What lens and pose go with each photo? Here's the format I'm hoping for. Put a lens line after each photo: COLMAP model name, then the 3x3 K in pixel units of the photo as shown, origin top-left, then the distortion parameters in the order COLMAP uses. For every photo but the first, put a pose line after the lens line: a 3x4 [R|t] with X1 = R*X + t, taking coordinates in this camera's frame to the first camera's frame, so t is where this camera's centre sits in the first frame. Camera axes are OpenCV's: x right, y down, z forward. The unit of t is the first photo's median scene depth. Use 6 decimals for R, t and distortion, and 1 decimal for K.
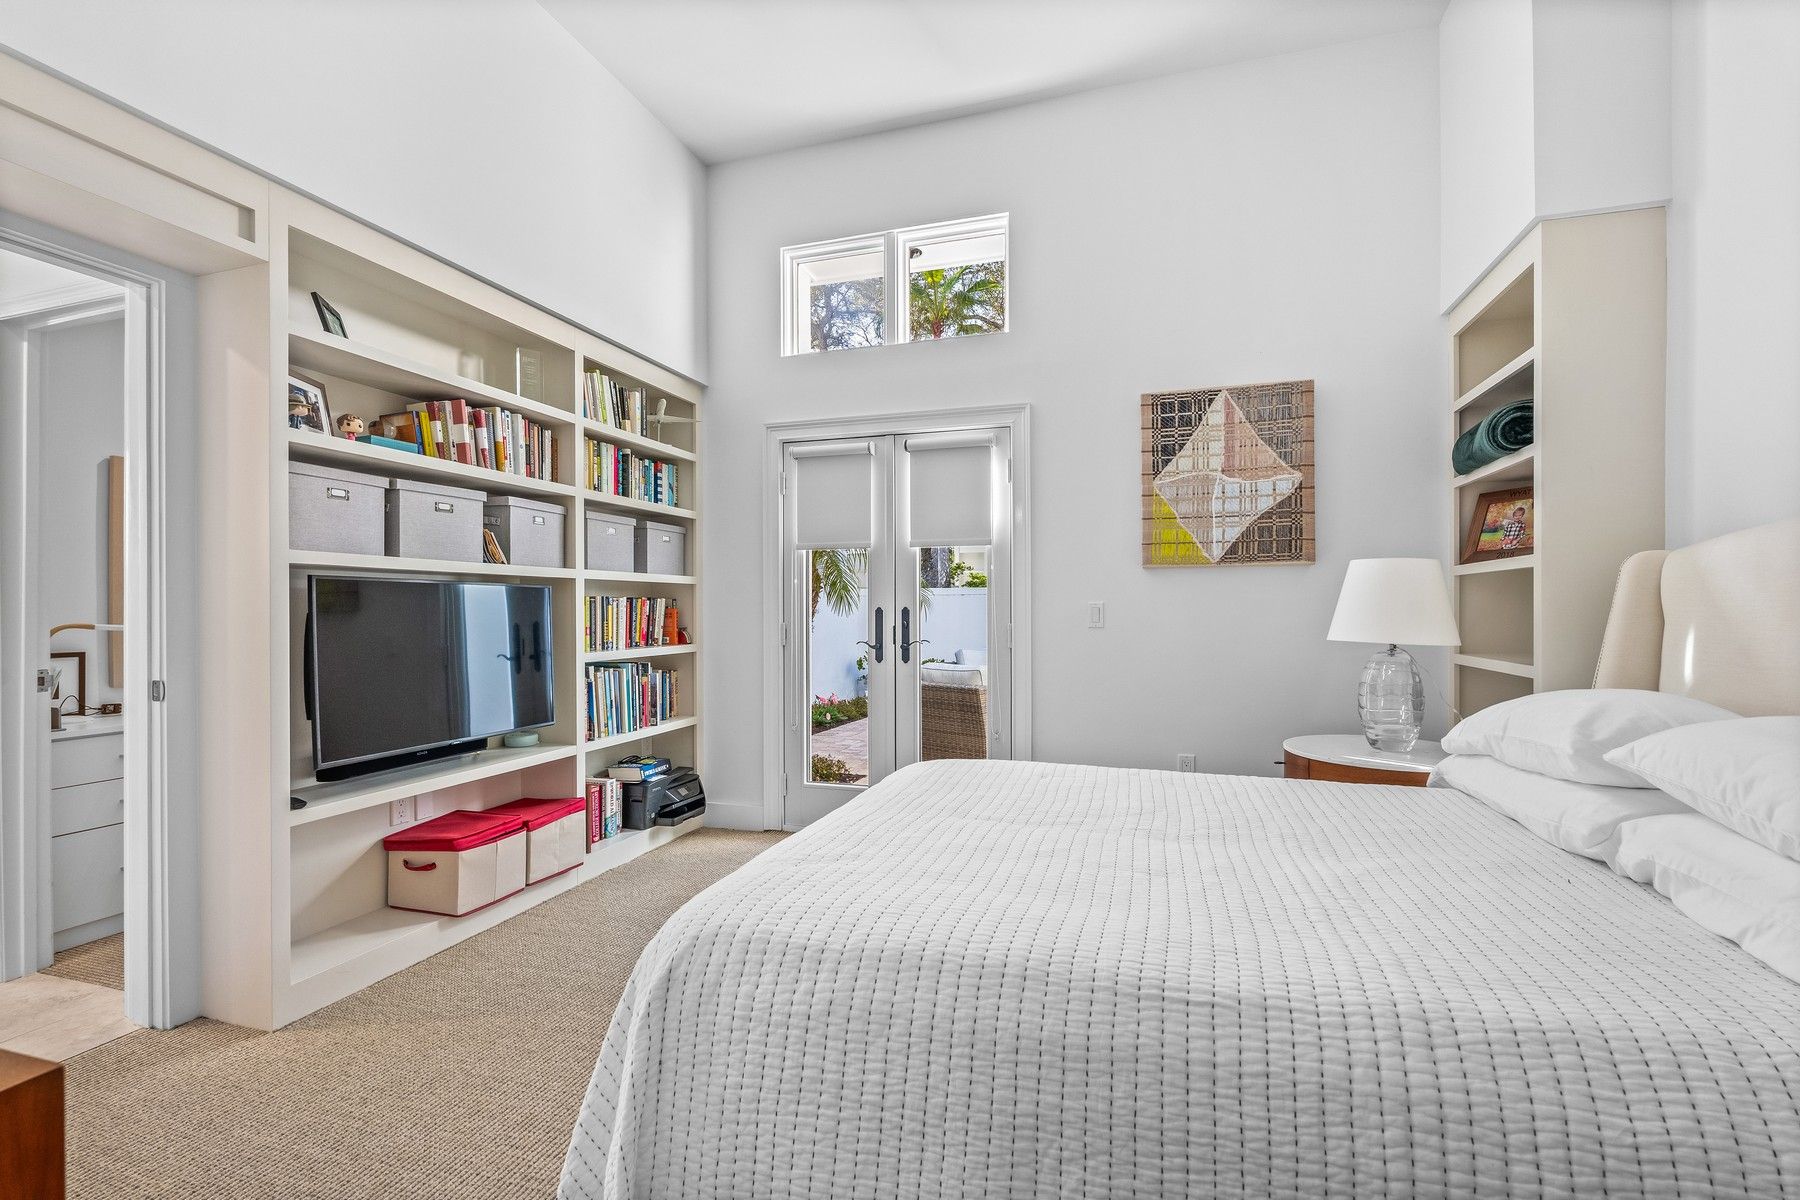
lens RADIAL K [[808.9, 0, 899.4], [0, 808.9, 610.2], [0, 0, 1]] dist [0.000030, 0.000085]
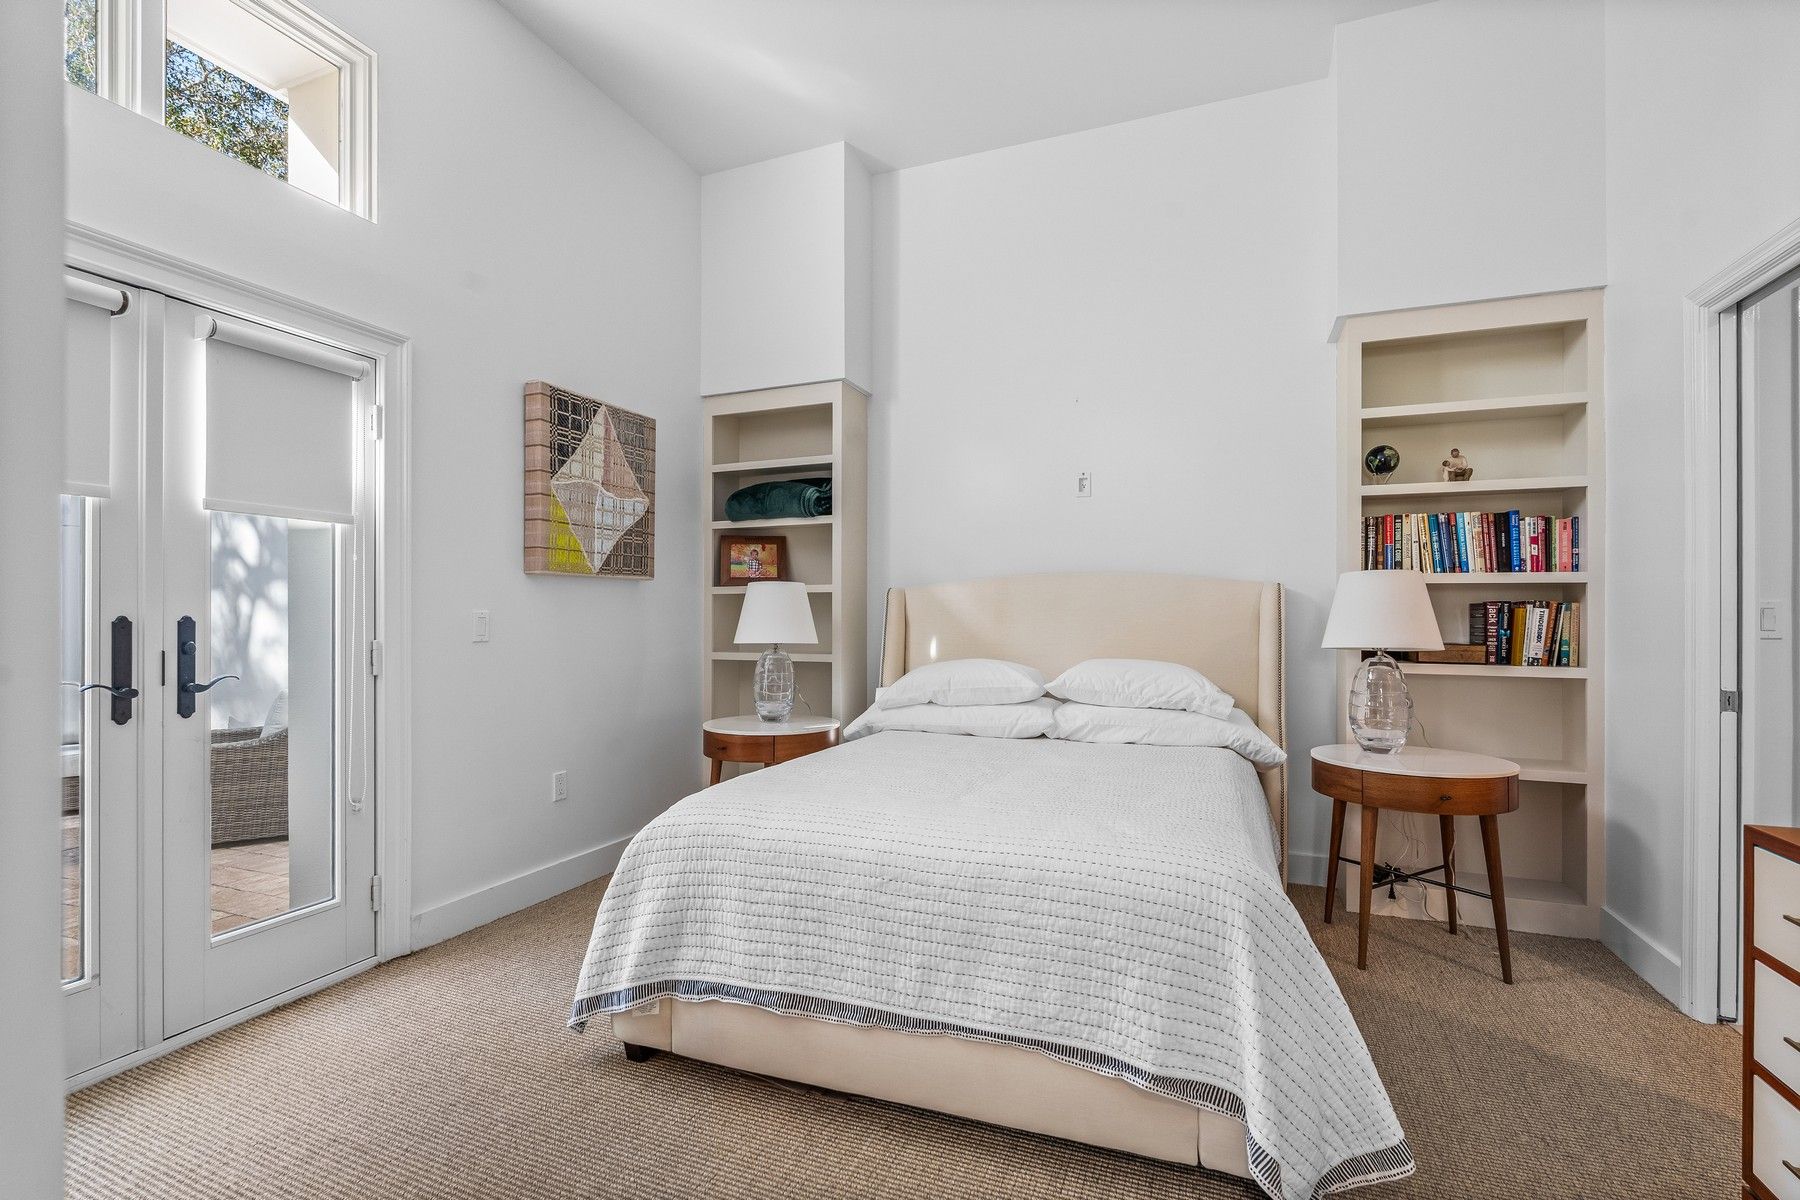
lens RADIAL K [[808.9, 0, 899.4], [0, 808.9, 610.2], [0, 0, 1]] dist [0.000030, 0.000085]
pose [[0.060141, 0.008254, 0.998156, -0.591459], [0.003484, 0.999958, -0.008479, -0.002938], [-0.998184, 0.003987, 0.060109, 0.564651]]
